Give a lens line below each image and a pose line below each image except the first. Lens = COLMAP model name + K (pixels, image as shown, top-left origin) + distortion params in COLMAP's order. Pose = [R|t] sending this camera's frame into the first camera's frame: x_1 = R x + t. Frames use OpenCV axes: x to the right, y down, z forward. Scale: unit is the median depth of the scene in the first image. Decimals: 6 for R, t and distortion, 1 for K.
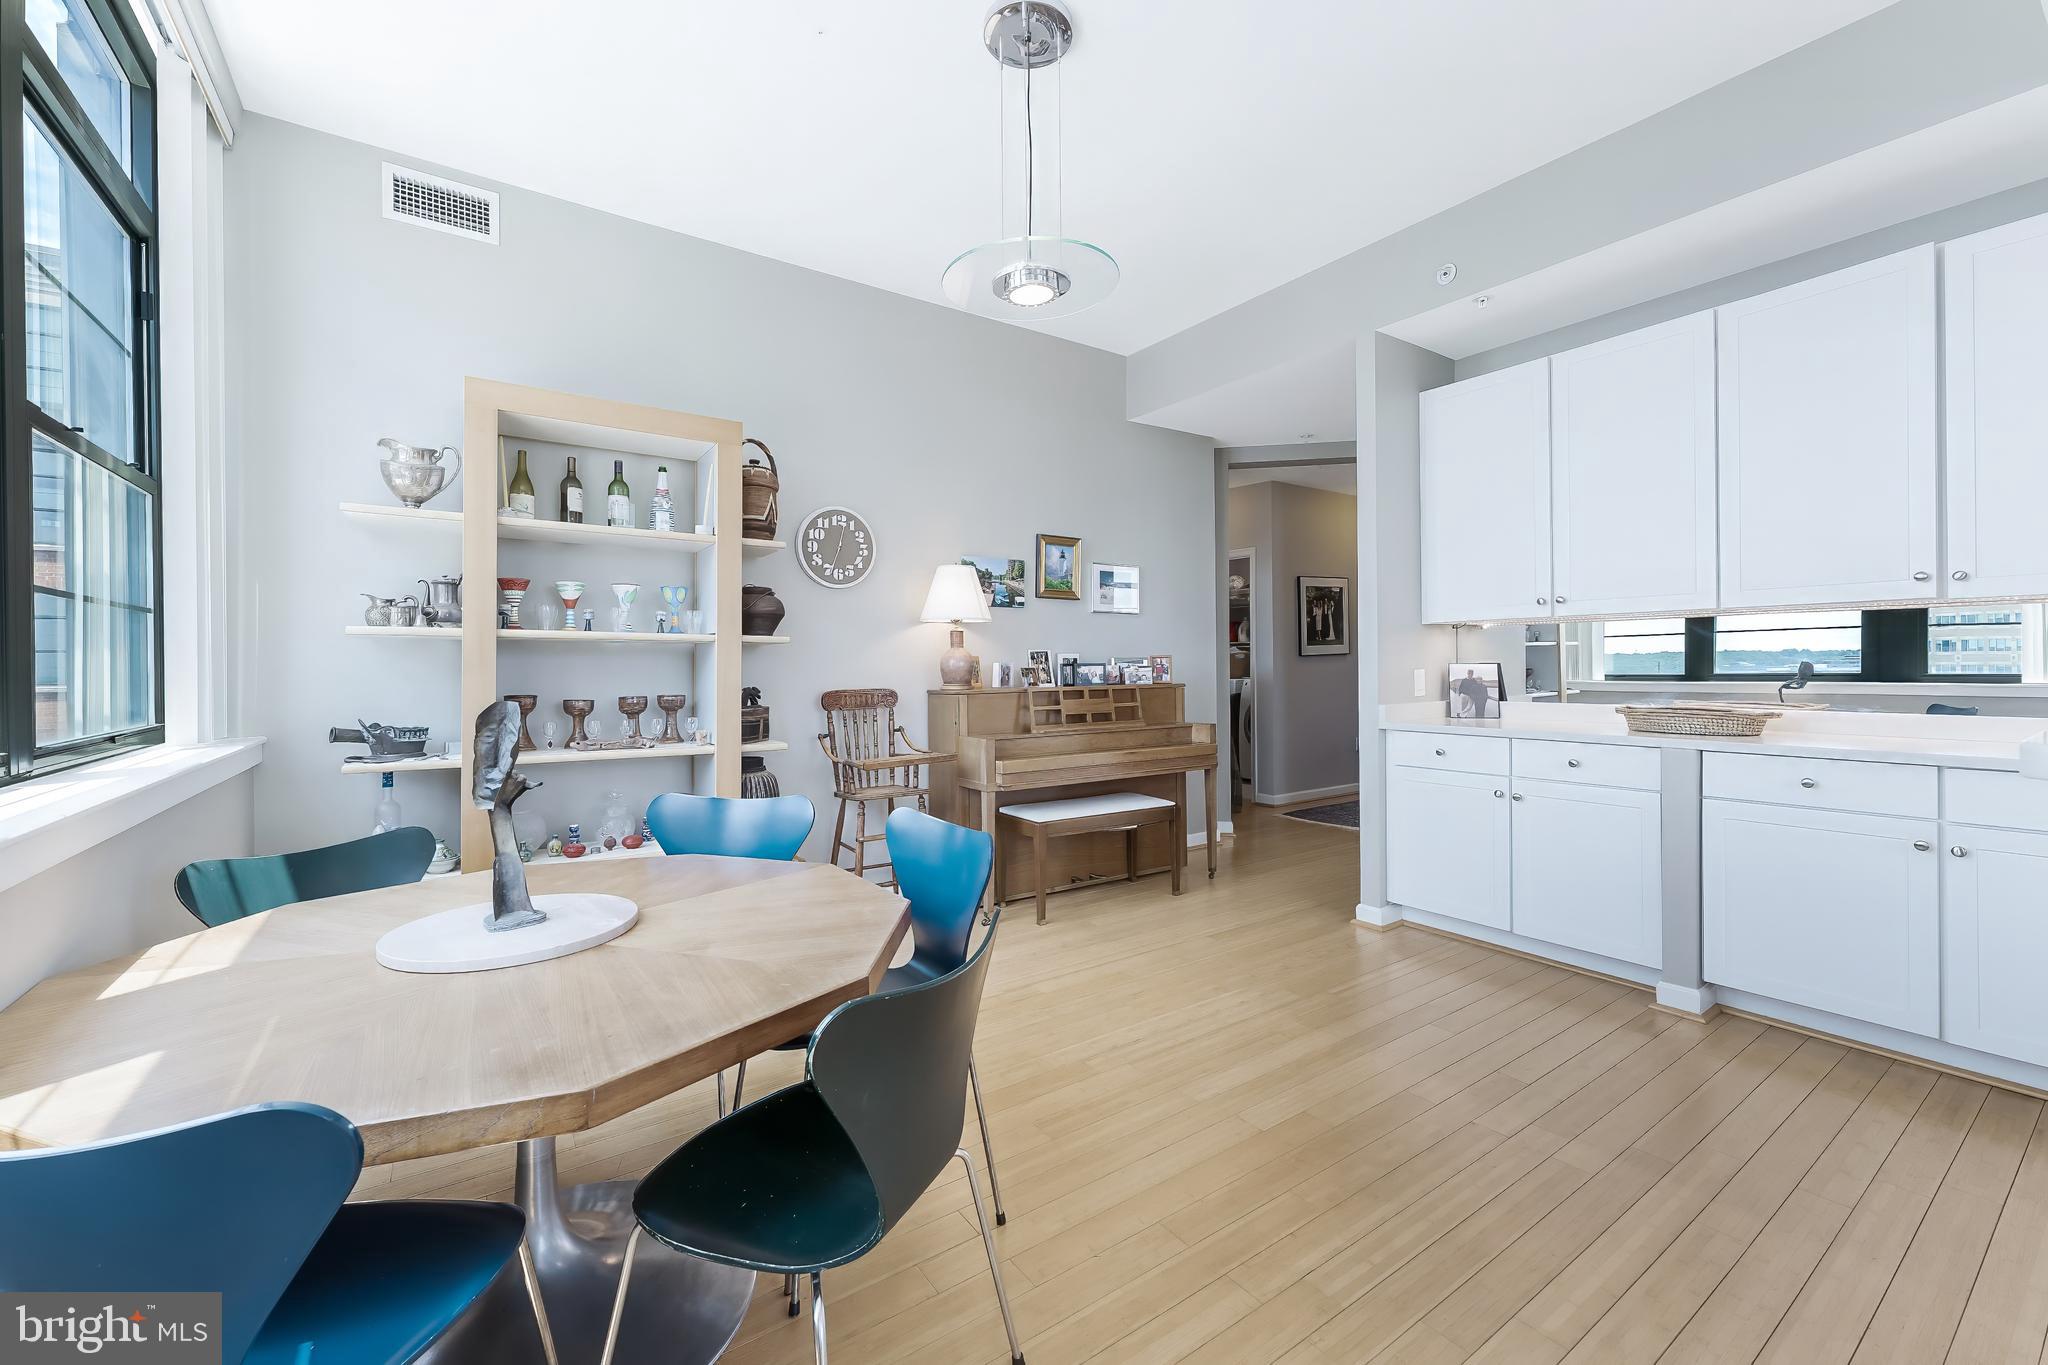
lens RADIAL K [[835.2, 0, 1025.2], [0, 835.2, 672.1], [0, 0, 1]] dist [-0.000656, -0.000041]
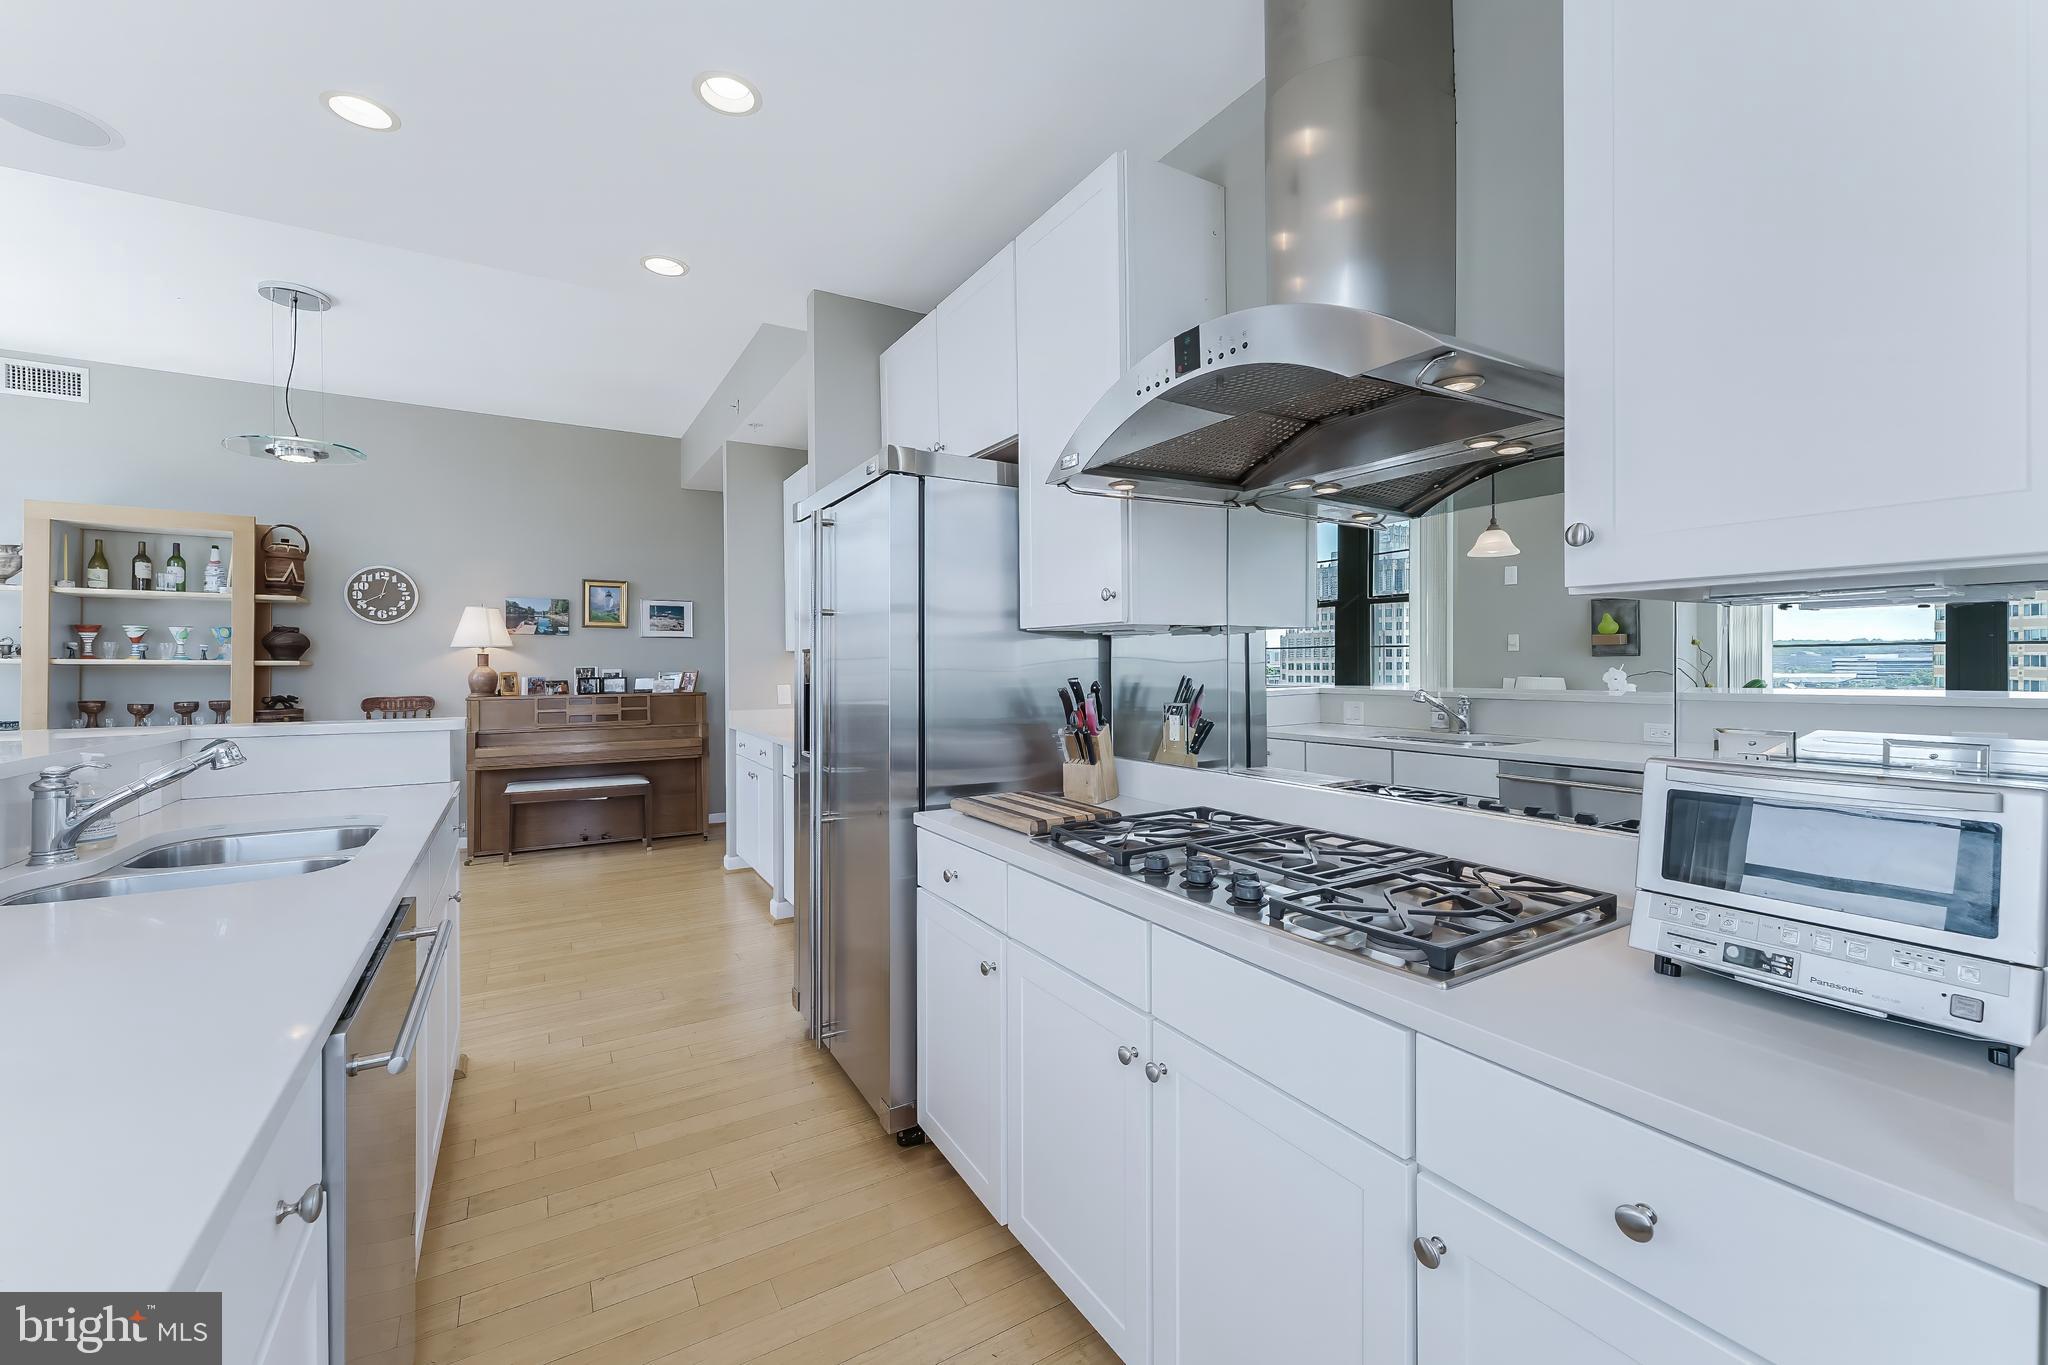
lens RADIAL K [[835.2, 0, 1027.9], [0, 835.2, 676.7], [0, 0, 1]] dist [-0.000656, -0.000041]
pose [[0.997870, 0.006493, -0.064908, 0.947903], [-0.005778, 0.999921, 0.011204, -0.034550], [0.064975, -0.010806, 0.997828, -0.325222]]
